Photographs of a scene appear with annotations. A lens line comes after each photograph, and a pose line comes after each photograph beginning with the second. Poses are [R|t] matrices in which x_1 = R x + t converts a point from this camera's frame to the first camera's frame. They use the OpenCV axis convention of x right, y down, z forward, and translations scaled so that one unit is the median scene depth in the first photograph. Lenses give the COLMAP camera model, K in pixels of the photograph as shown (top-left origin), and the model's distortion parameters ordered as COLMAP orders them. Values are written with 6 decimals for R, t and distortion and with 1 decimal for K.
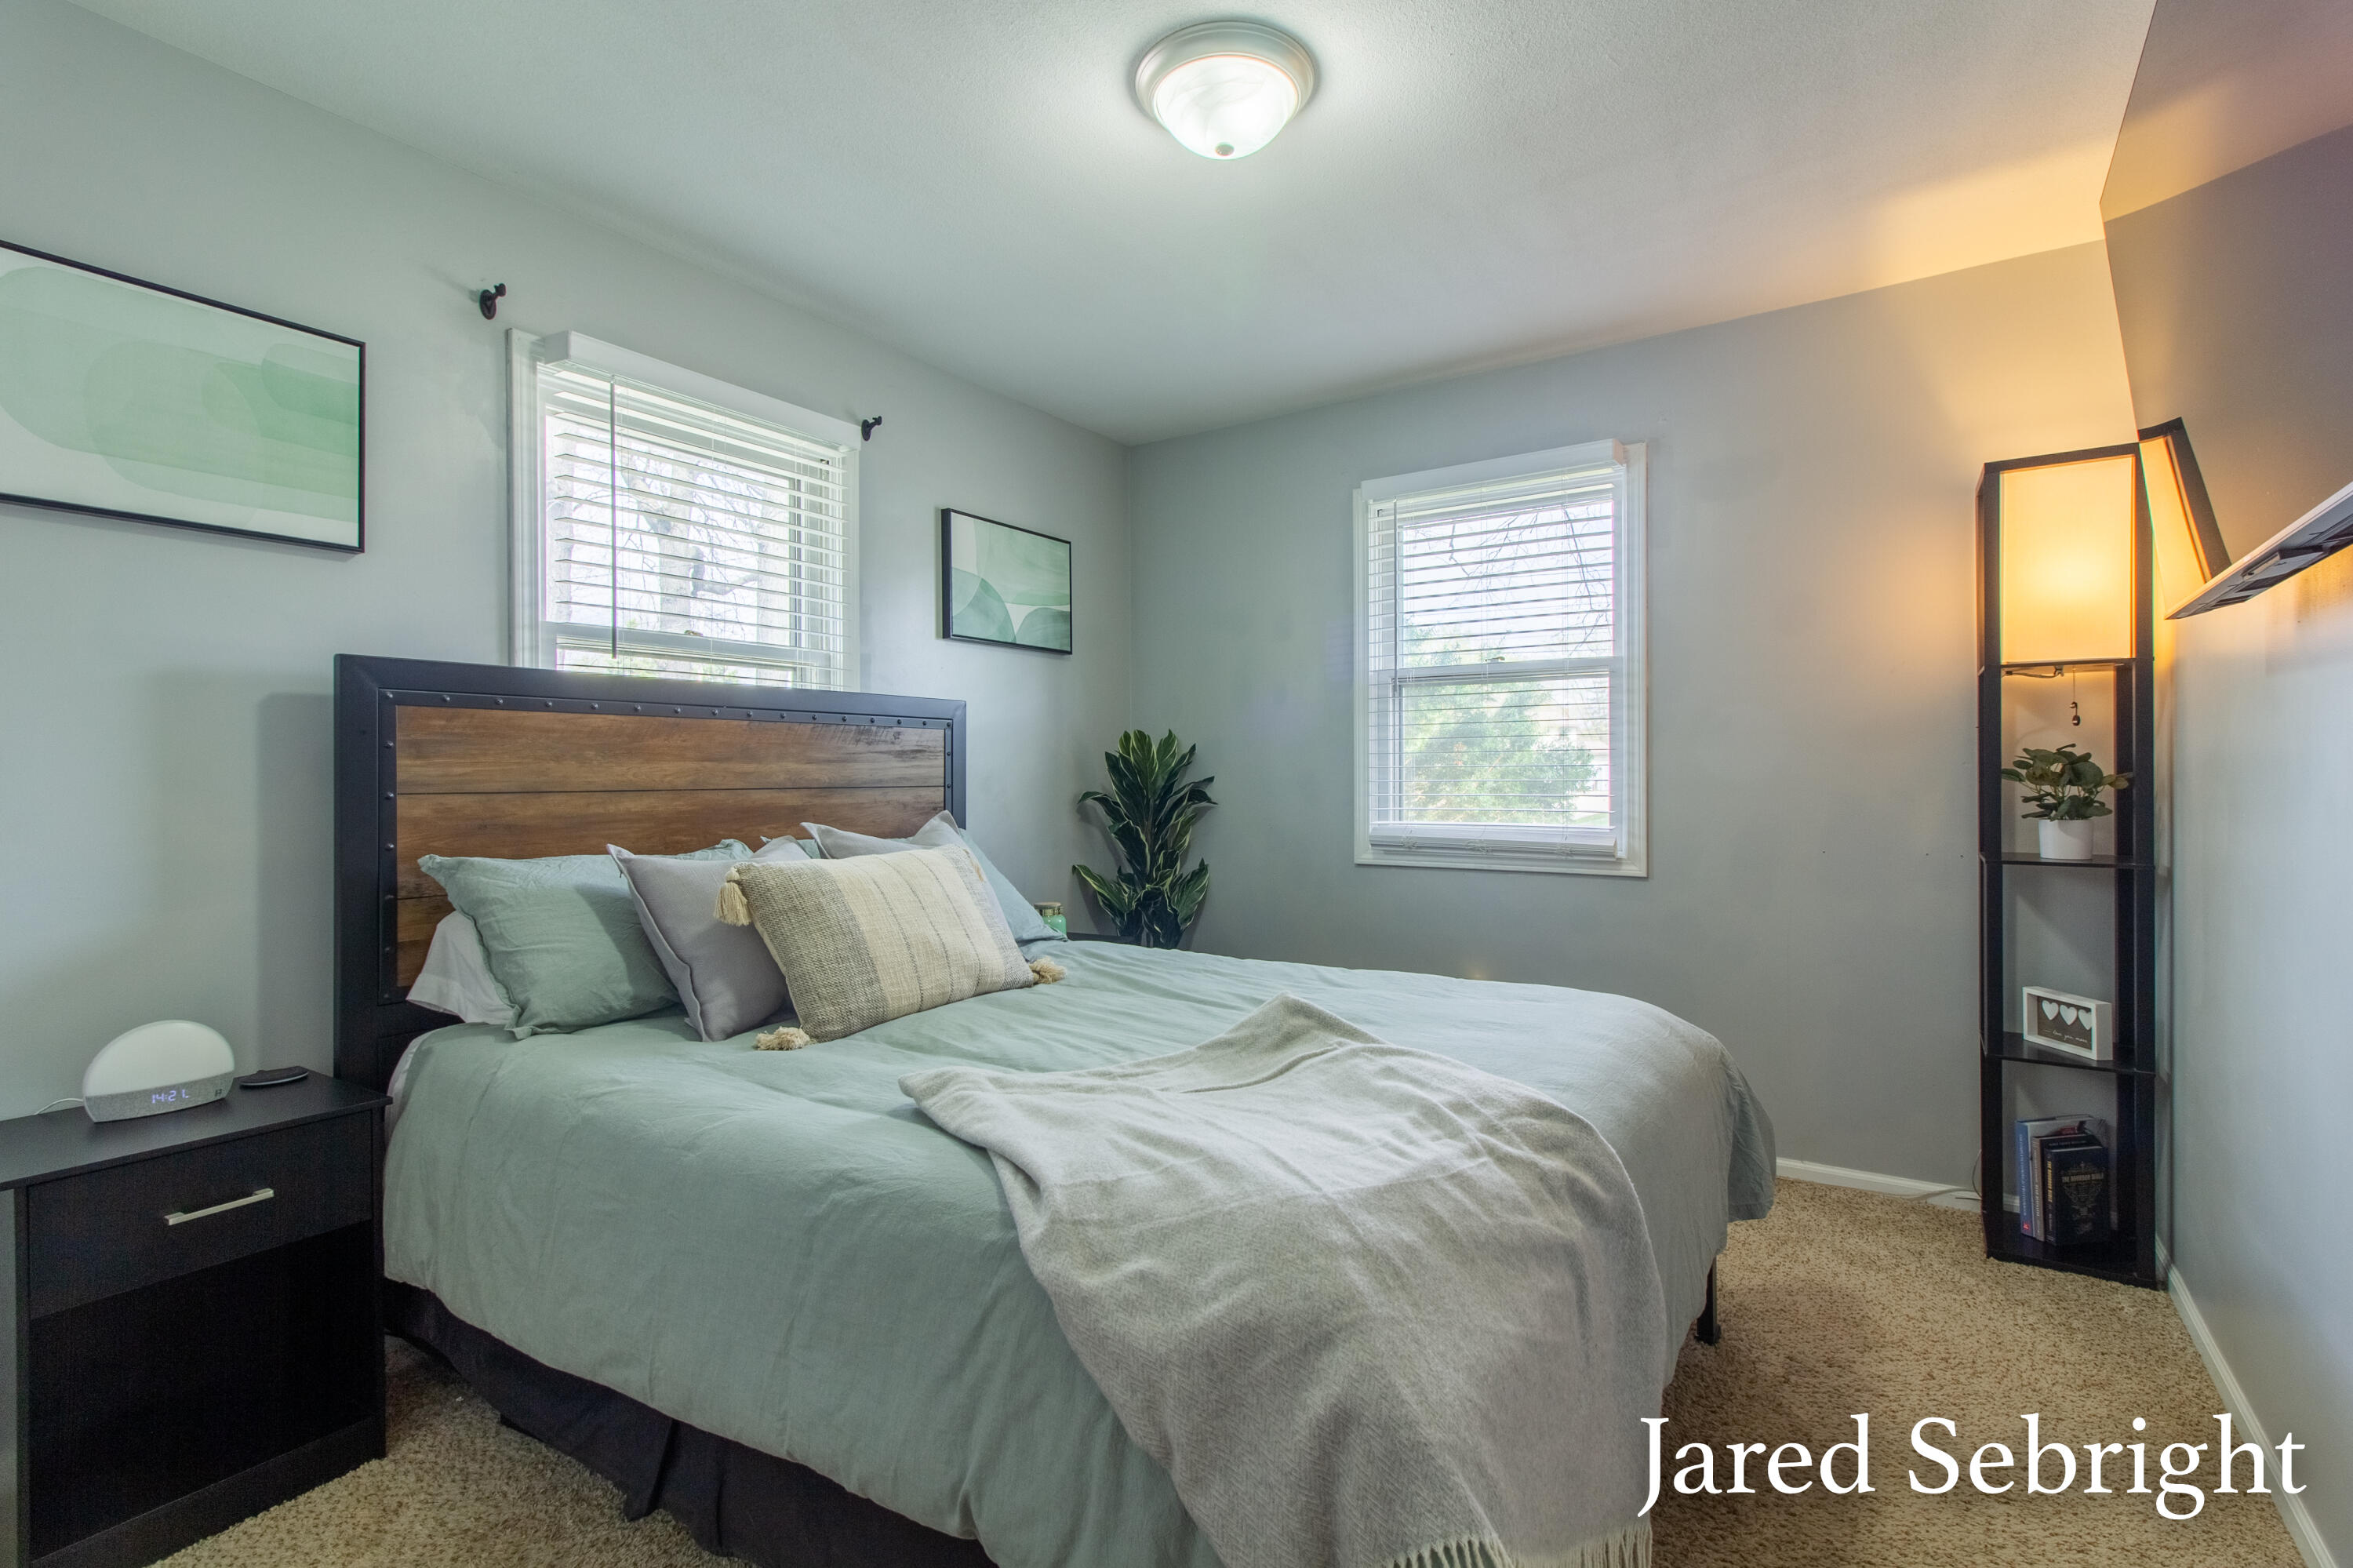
lens RADIAL K [[1093.3, 0, 1178.0], [0, 1093.3, 780.2], [0, 0, 1]] dist [0.008645, -0.000572]
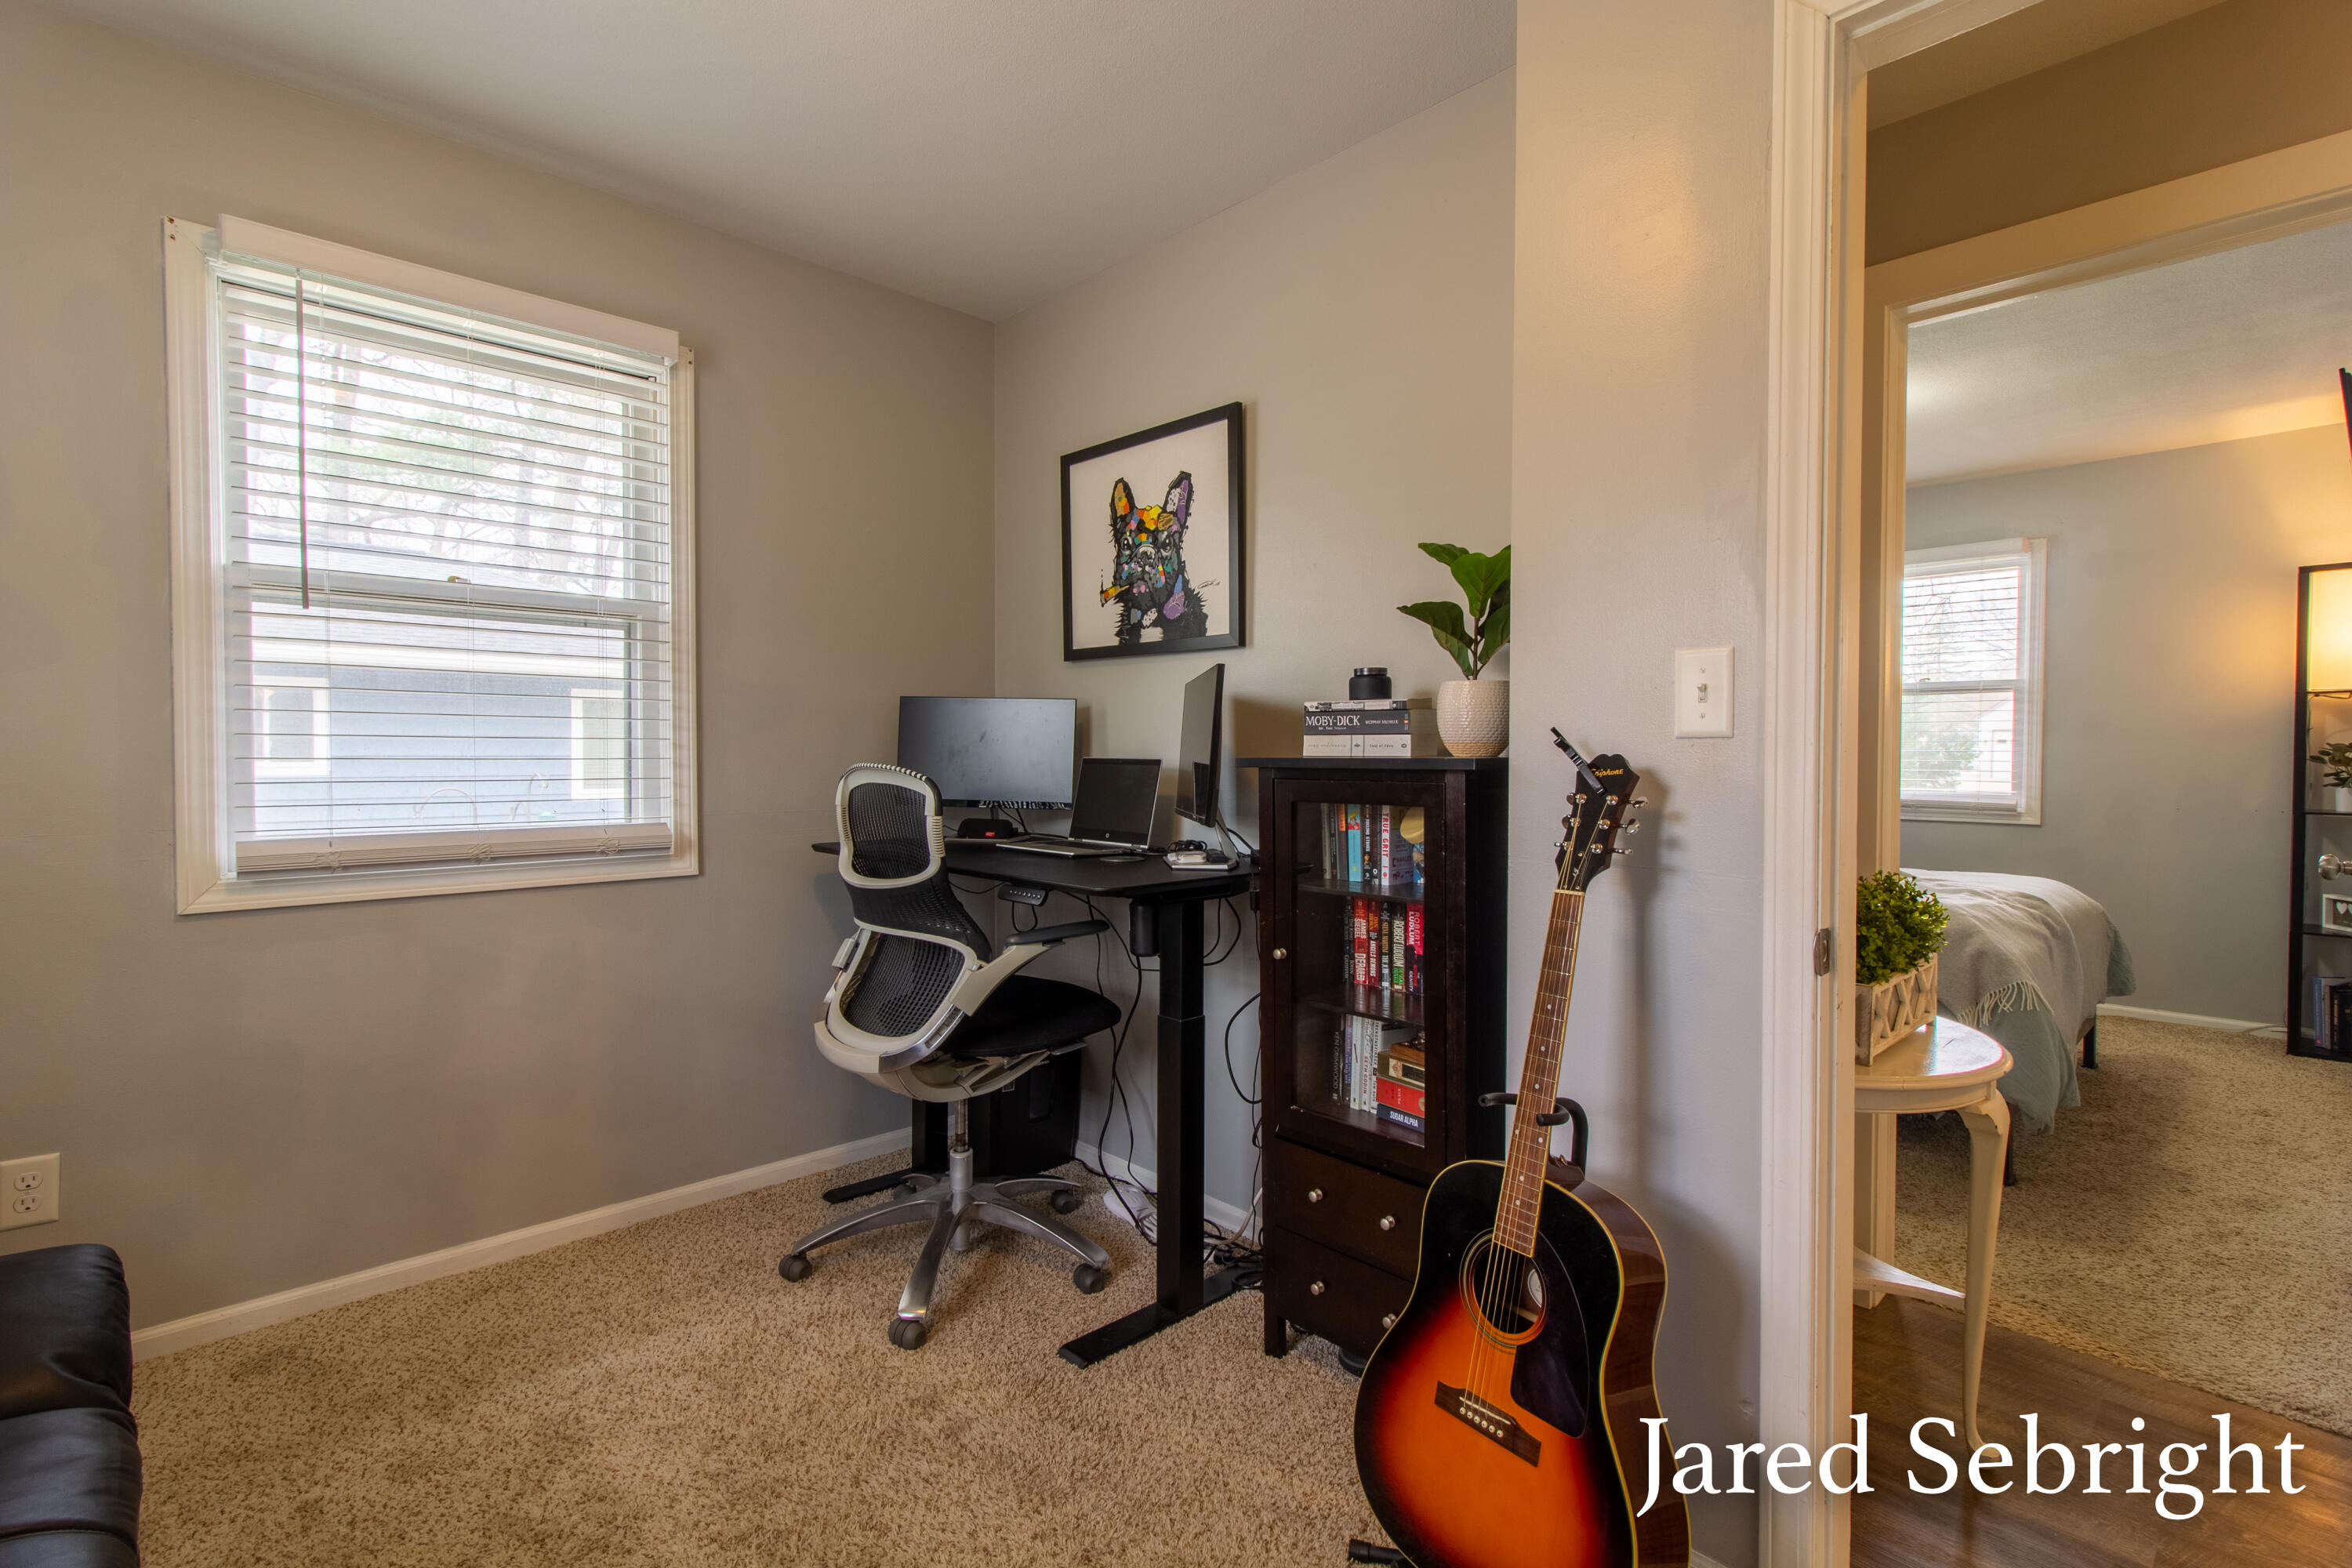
lens RADIAL K [[1092.8, 0, 1172.5], [0, 1092.8, 777.9], [0, 0, 1]] dist [0.008645, -0.000572]
pose [[0.975508, 0.014401, -0.219490, -0.503302], [-0.010713, 0.999781, 0.017988, 0.010658], [0.219701, -0.015196, 0.975449, -0.915307]]
